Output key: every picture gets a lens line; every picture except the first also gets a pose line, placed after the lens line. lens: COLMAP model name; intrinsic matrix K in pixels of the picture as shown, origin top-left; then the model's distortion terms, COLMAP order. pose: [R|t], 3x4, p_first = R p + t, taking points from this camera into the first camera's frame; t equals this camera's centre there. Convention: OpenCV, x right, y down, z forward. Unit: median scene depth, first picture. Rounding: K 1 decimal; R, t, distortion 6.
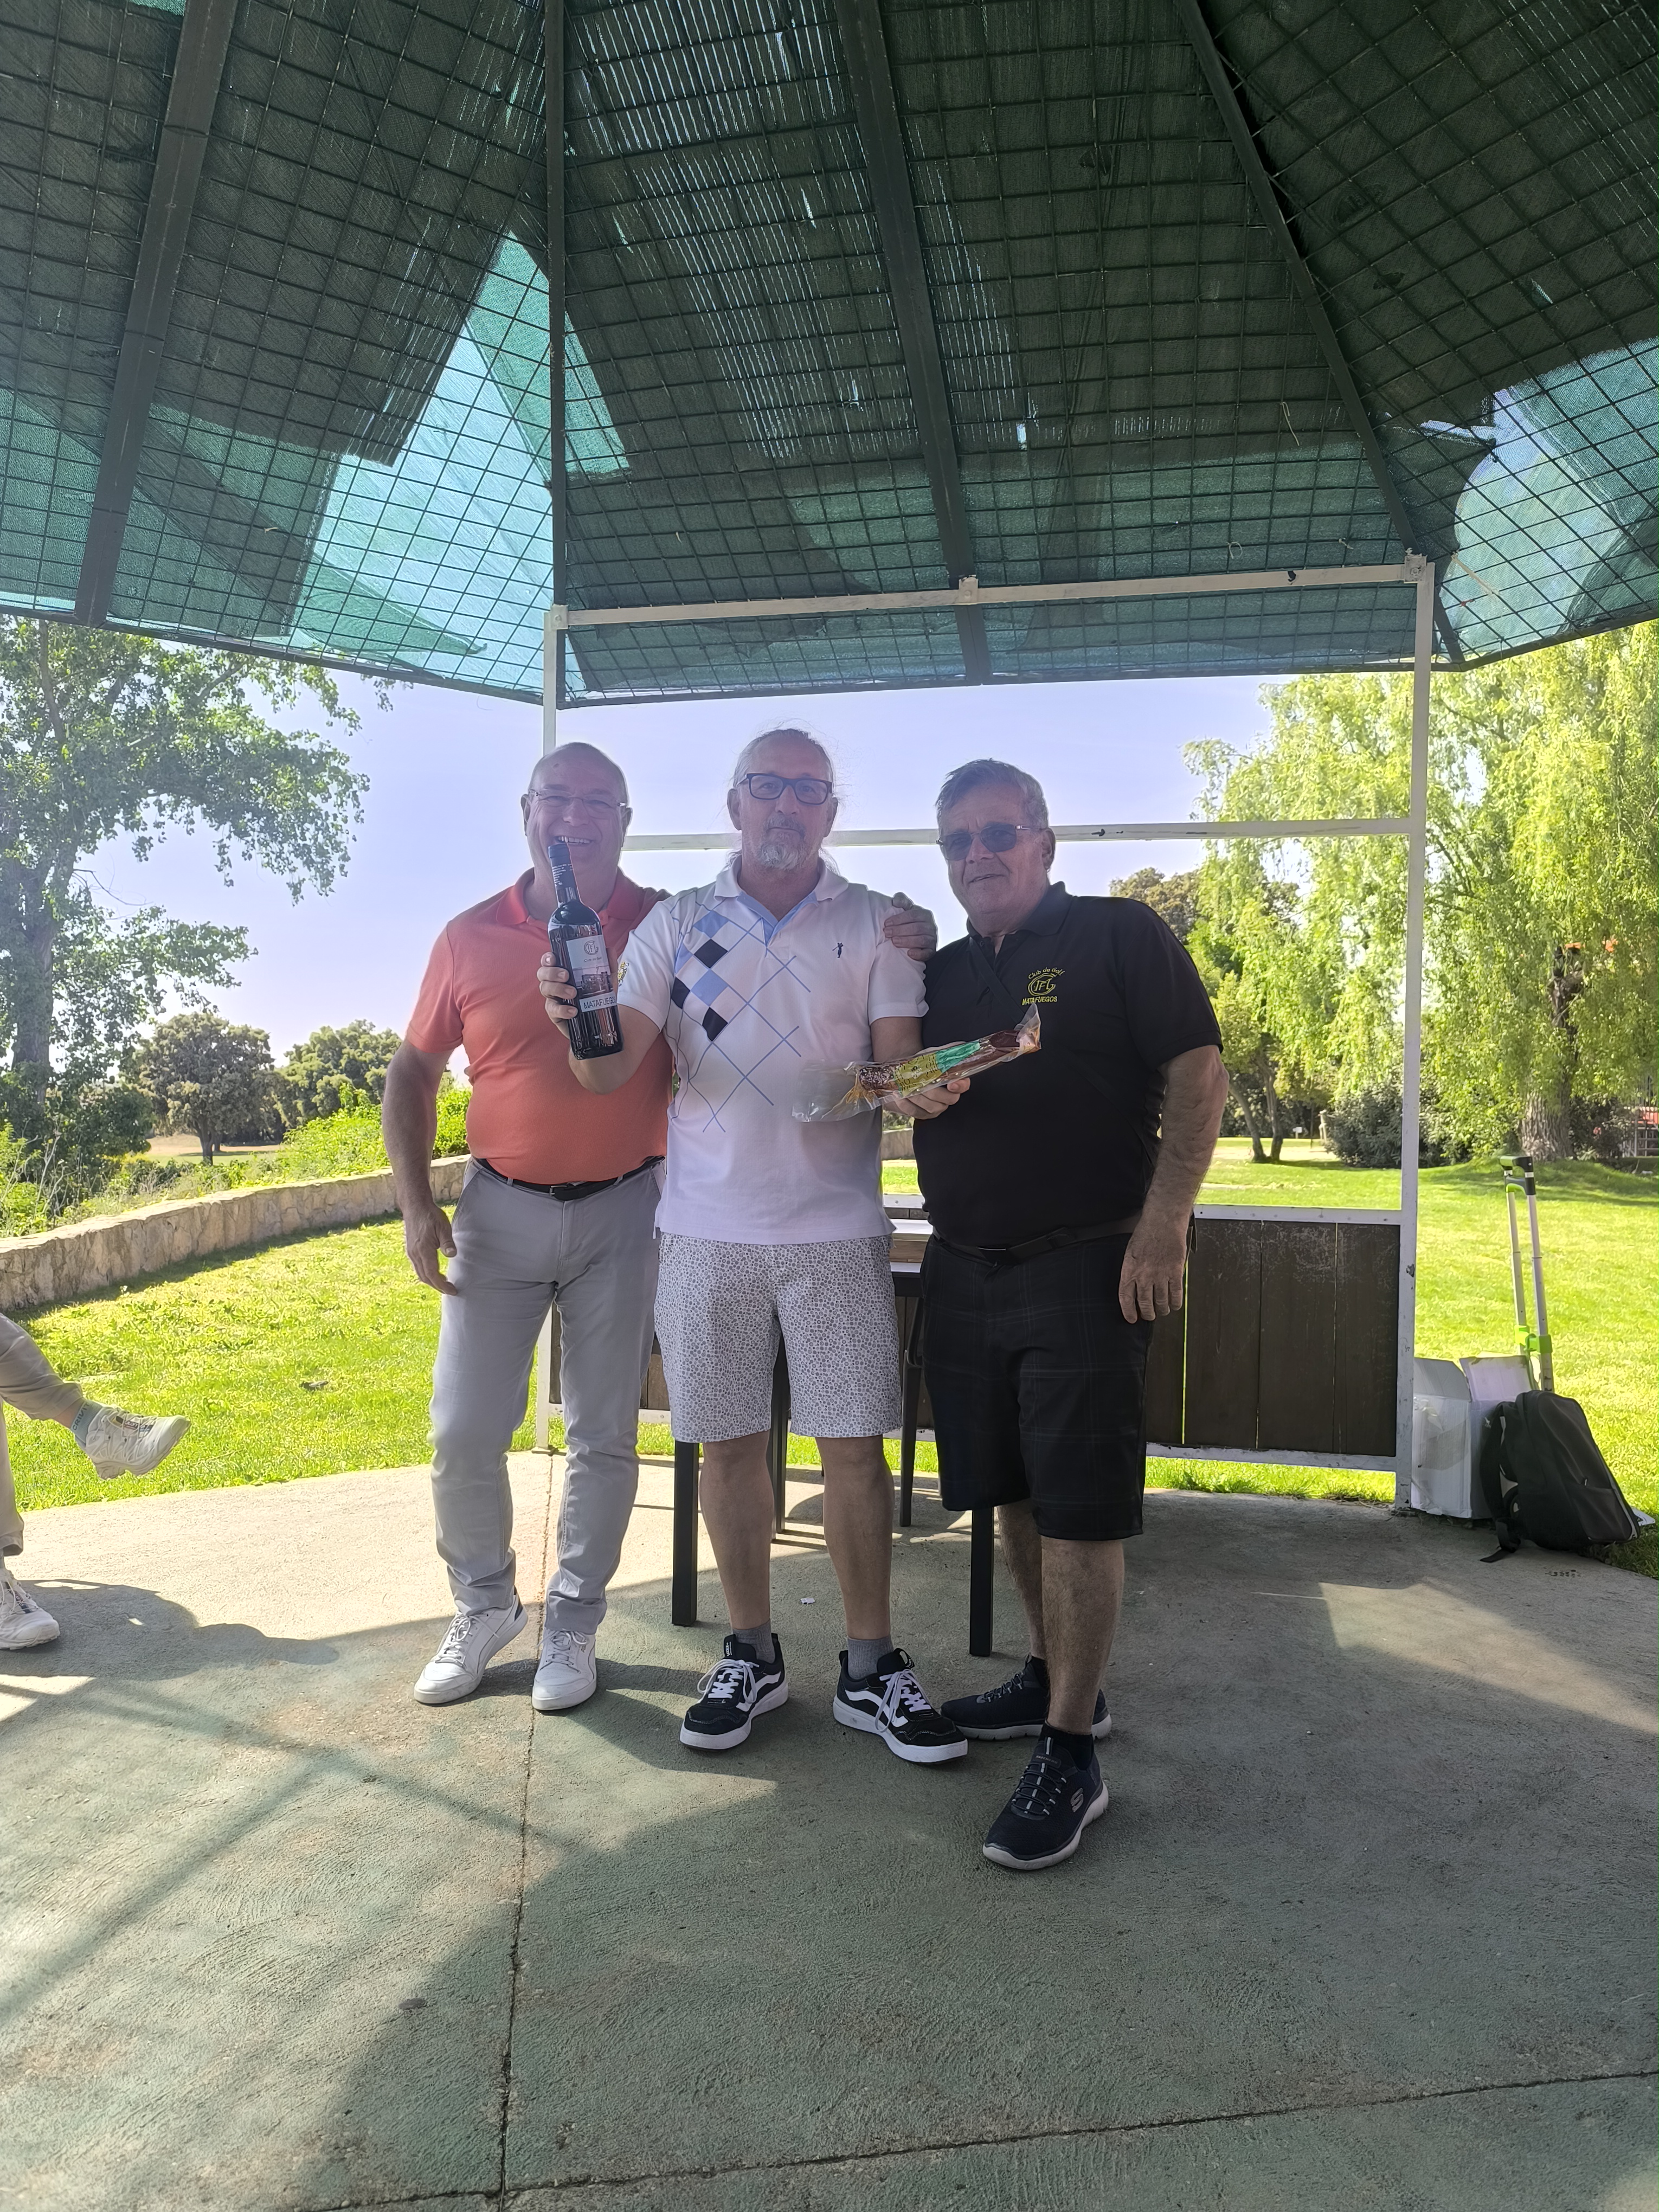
lens RADIAL K [[1679.1, 0, 778.1], [0, 1679.1, 1074.9], [0, 0, 1]] dist [0.032371, -0.042258]
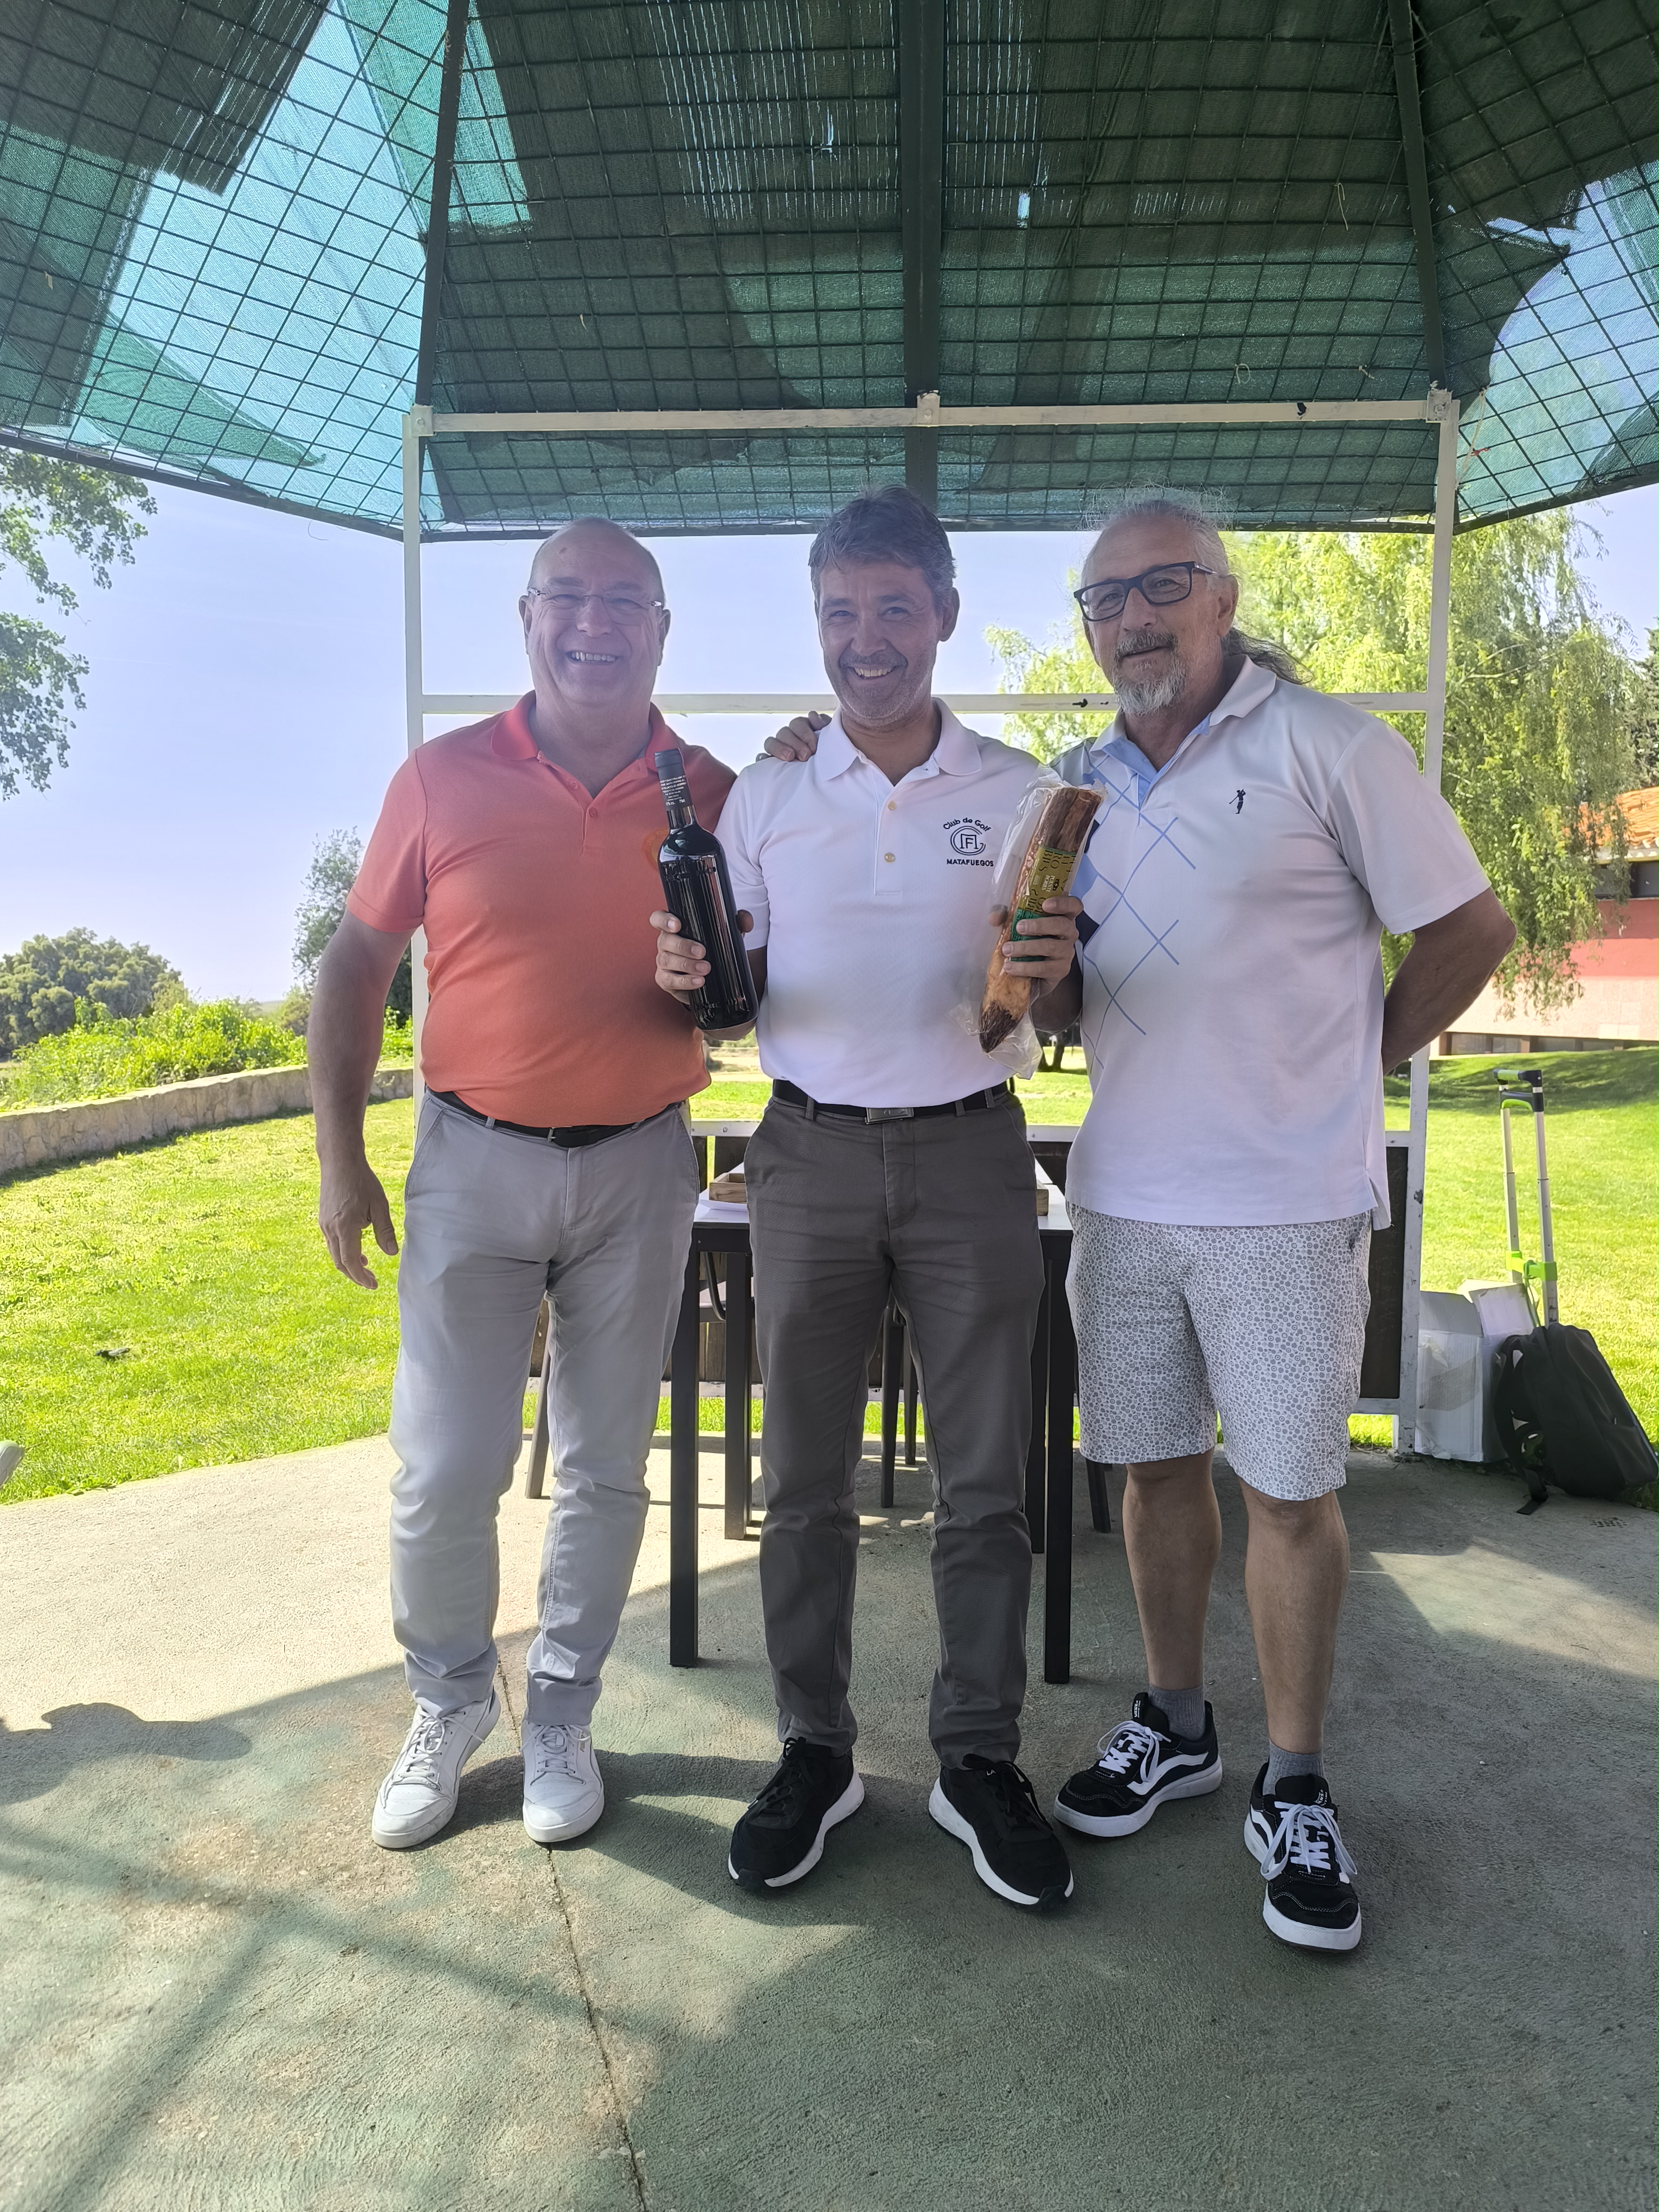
lens RADIAL K [[1679.1, 0, 824.9], [0, 1679.1, 1103.9], [0, 0, 1]] dist [0.032371, -0.042258]
pose [[0.984862, -0.016227, 0.172577, -0.096860], [0.004079, 0.997502, 0.070517, 0.000449], [-0.173290, -0.068746, 0.982469, 0.163875]]
